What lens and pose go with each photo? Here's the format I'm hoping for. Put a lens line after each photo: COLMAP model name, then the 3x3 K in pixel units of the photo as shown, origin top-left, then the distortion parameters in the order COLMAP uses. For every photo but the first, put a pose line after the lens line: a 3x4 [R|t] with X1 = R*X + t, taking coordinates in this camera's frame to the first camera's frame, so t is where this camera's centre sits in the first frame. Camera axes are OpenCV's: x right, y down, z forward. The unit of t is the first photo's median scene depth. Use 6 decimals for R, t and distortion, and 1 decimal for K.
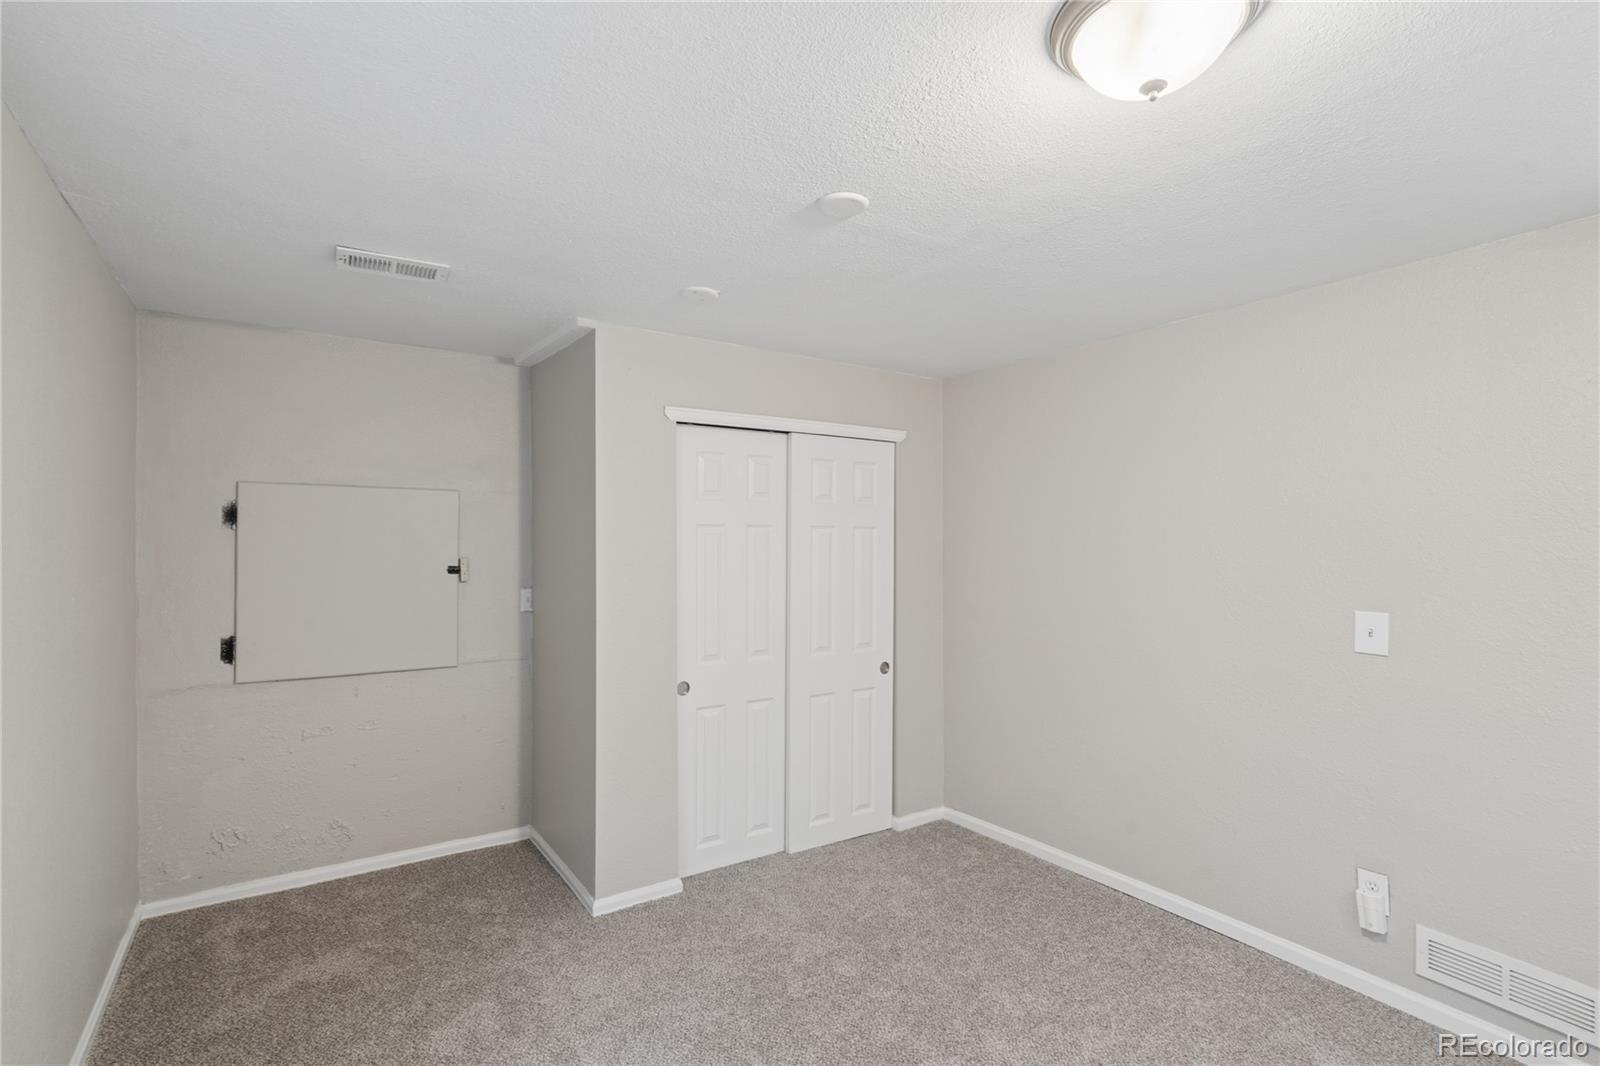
lens RADIAL K [[735.7, 0, 796.6], [0, 735.7, 535.5], [0, 0, 1]] dist [-0.000556, 0.000560]
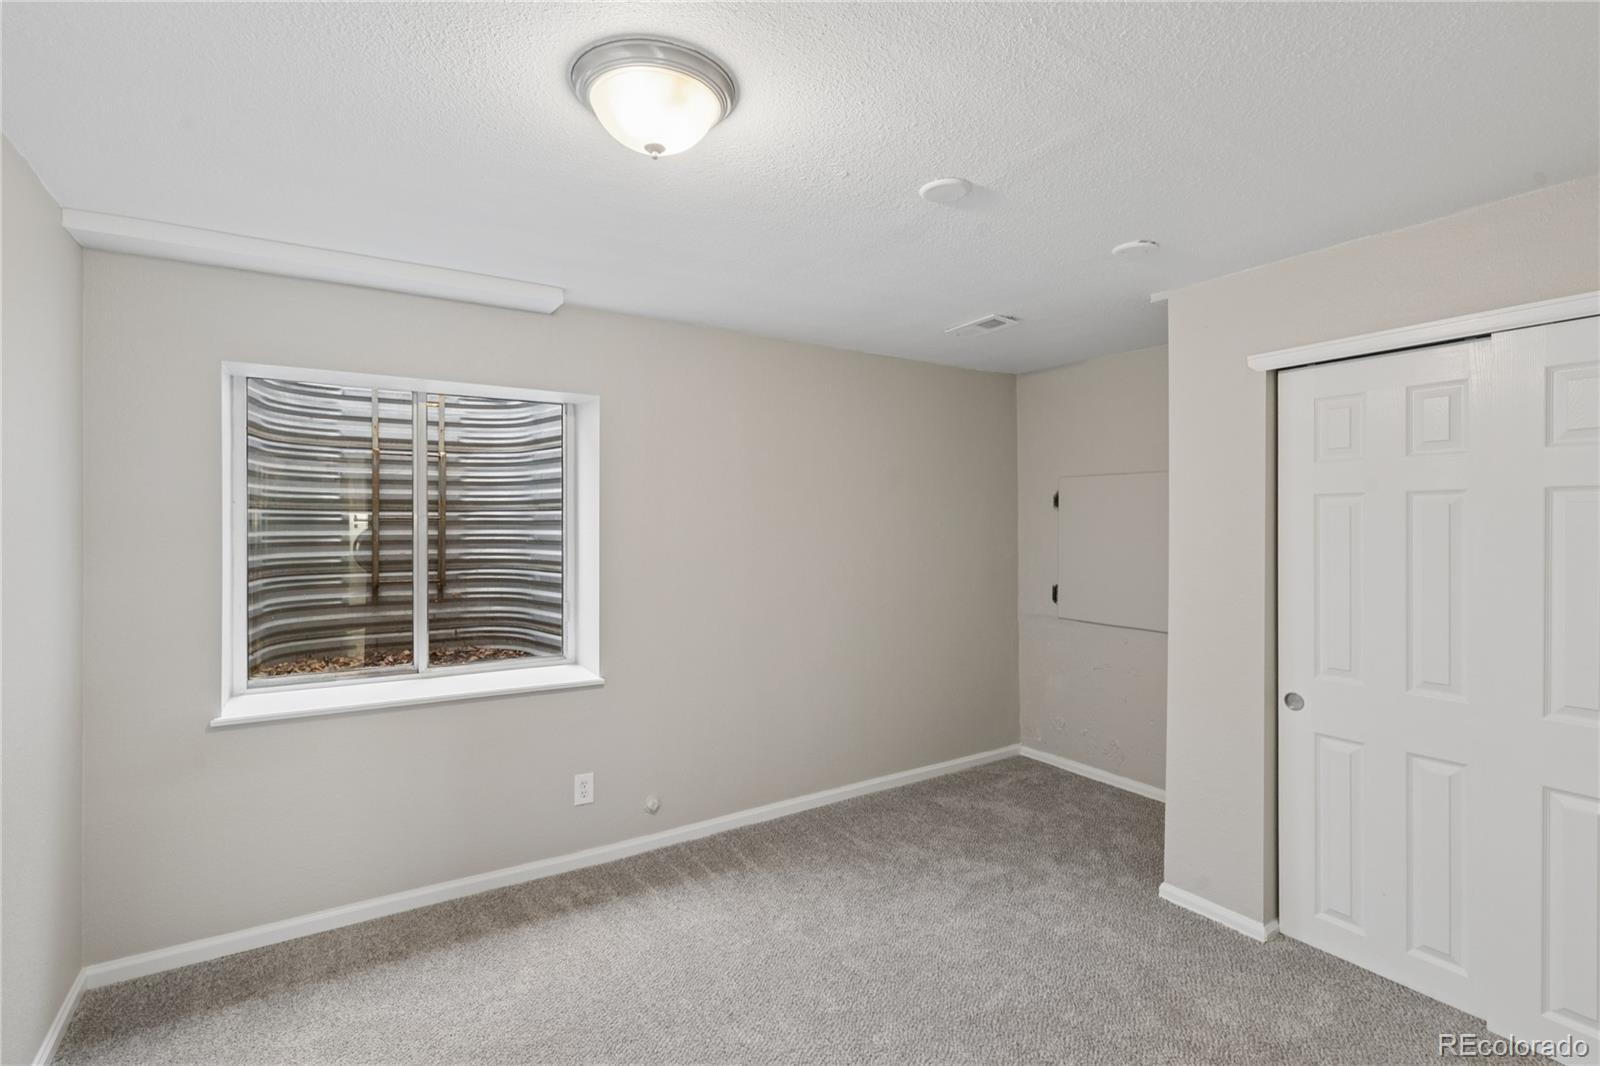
lens RADIAL K [[736.2, 0, 793.7], [0, 736.2, 522.7], [0, 0, 1]] dist [-0.001231, -0.000175]
pose [[-0.008154, 0.001063, -0.999966, 0.703625], [0.011069, 0.999938, 0.000973, 0.008423], [0.999905, -0.011060, -0.008166, 0.510340]]
